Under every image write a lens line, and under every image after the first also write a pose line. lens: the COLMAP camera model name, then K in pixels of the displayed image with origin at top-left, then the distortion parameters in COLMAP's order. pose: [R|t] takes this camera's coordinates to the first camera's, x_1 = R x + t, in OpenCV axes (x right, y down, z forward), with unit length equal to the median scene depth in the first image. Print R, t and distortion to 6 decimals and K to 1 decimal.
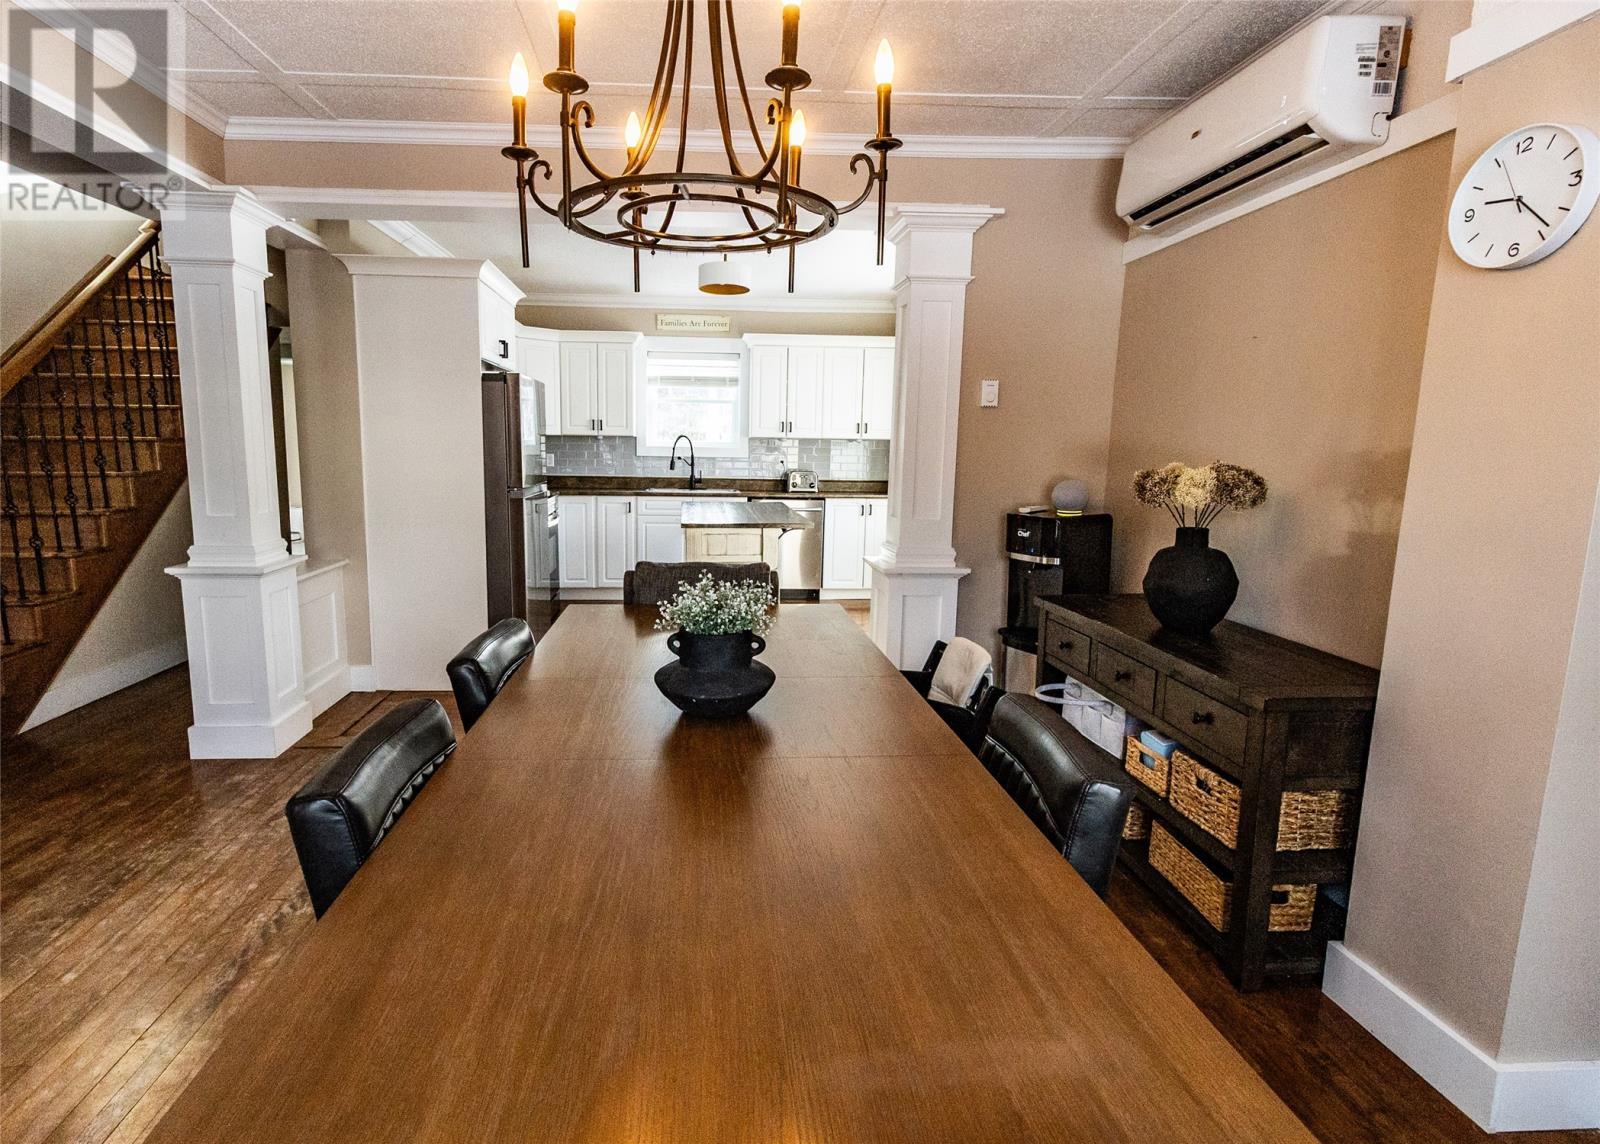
lens RADIAL K [[801.3, 0, 737.4], [0, 801.3, 563.4], [0, 0, 1]] dist [0.002863, 0.000085]
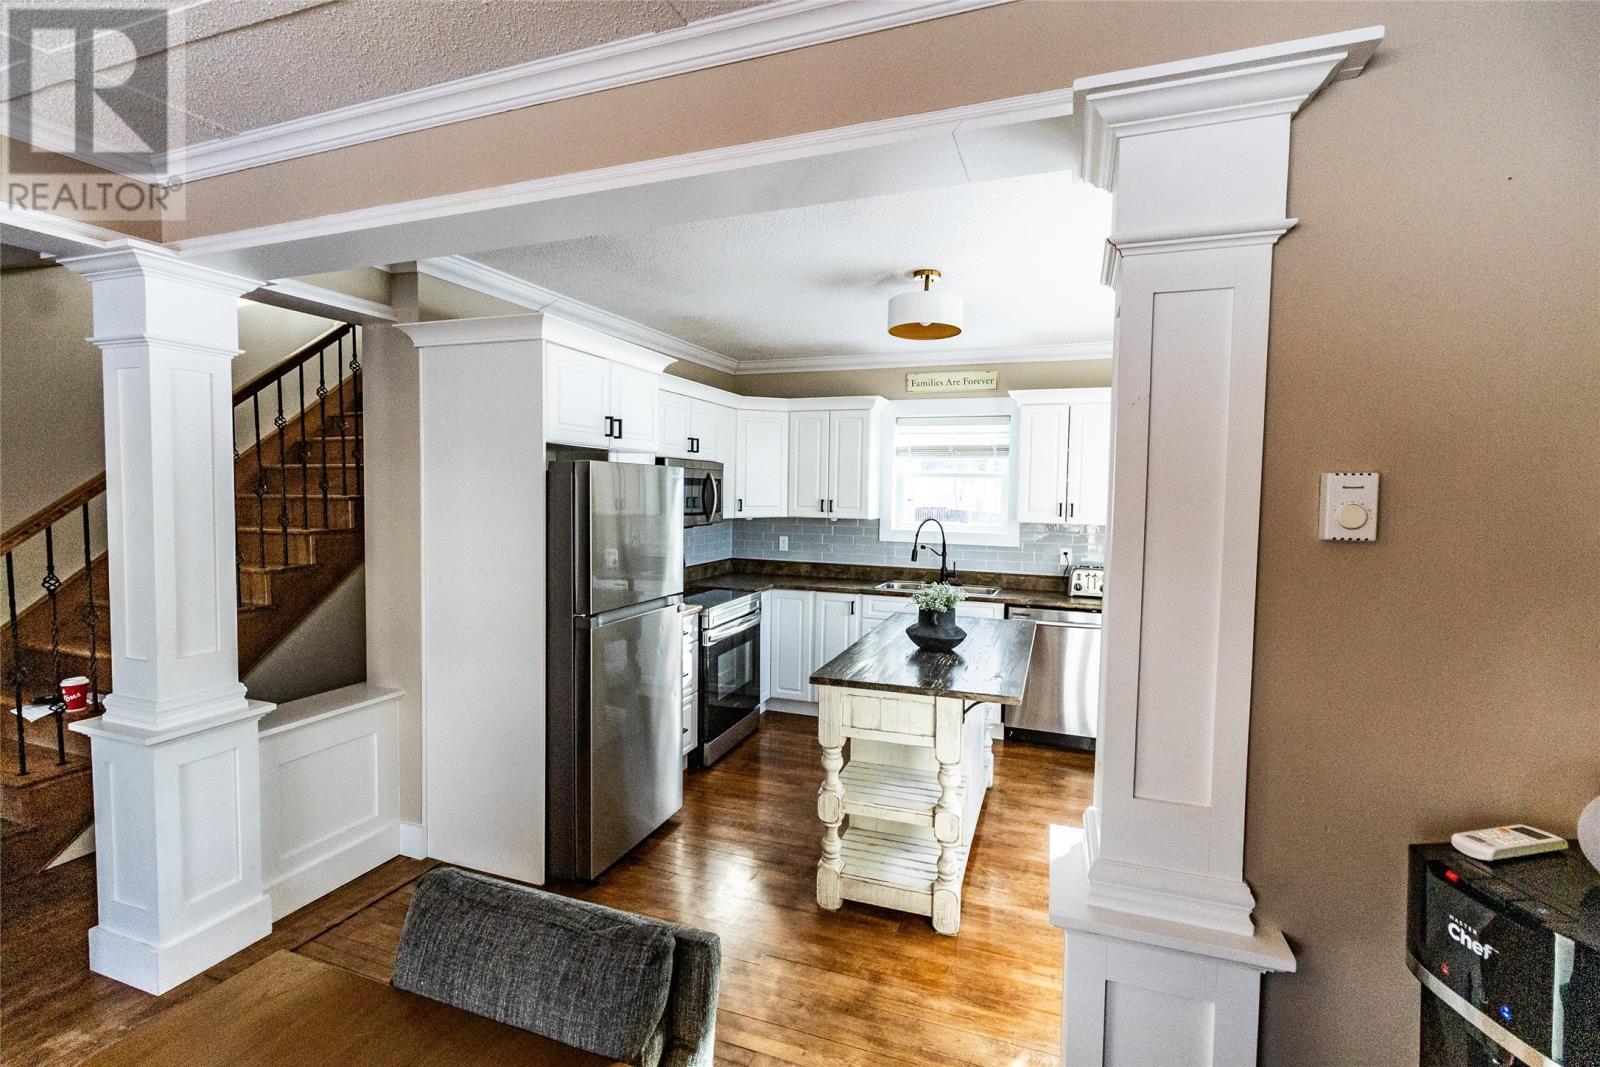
lens RADIAL K [[727.5, 0, 801.0], [0, 727.5, 529.2], [0, 0, 1]] dist [0.001672, 0.000590]
pose [[0.916728, 0.020146, -0.399004, 0.222226], [-0.061063, 0.994059, -0.090104, -0.160608], [0.394818, 0.106965, 0.912511, 0.603420]]
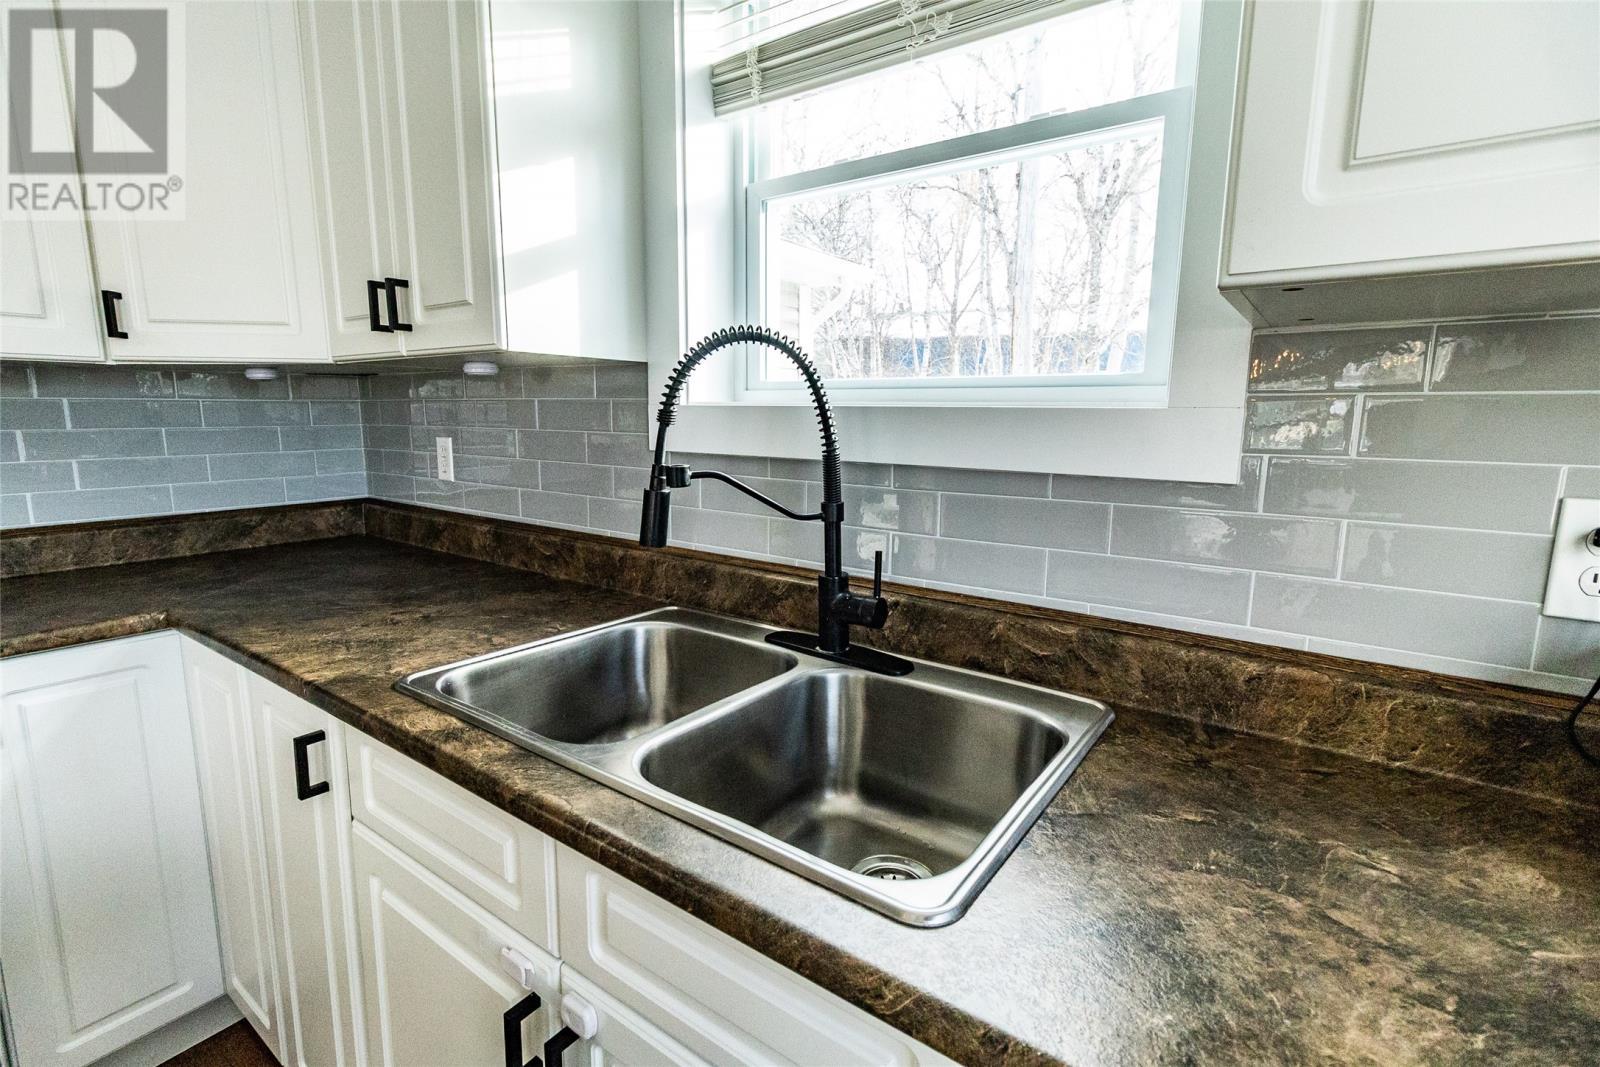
lens RADIAL K [[727.5, 0, 804.7], [0, 727.5, 525.0], [0, 0, 1]] dist [0.001672, 0.000590]
pose [[0.779851, 0.086774, -0.619922, 0.073410], [-0.087924, 0.995712, 0.028769, -0.270253], [0.619760, 0.032071, 0.784136, 1.907193]]
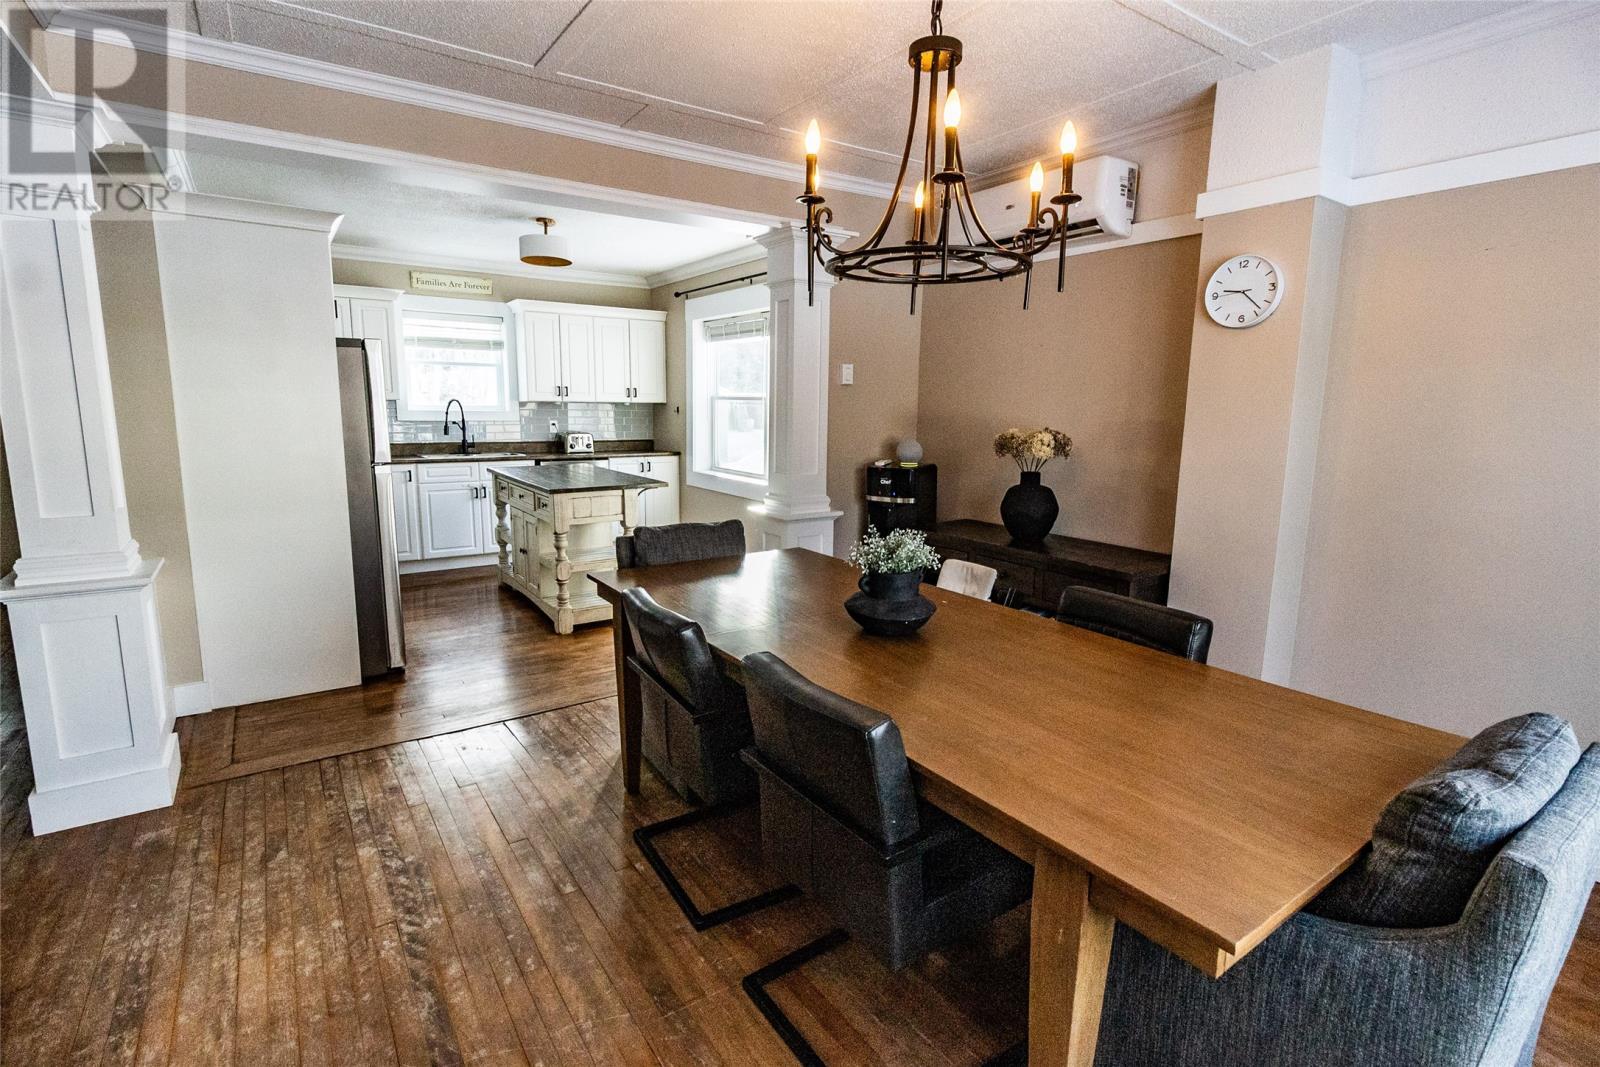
lens RADIAL K [[749.7, 0, 790.3], [0, 749.7, 525.4], [0, 0, 1]] dist [0.000063, 0.001384]
pose [[0.856653, -0.085763, 0.508714, -0.415201], [0.075509, 0.996310, 0.040812, -0.027758], [-0.510336, 0.003451, 0.859968, 0.013423]]
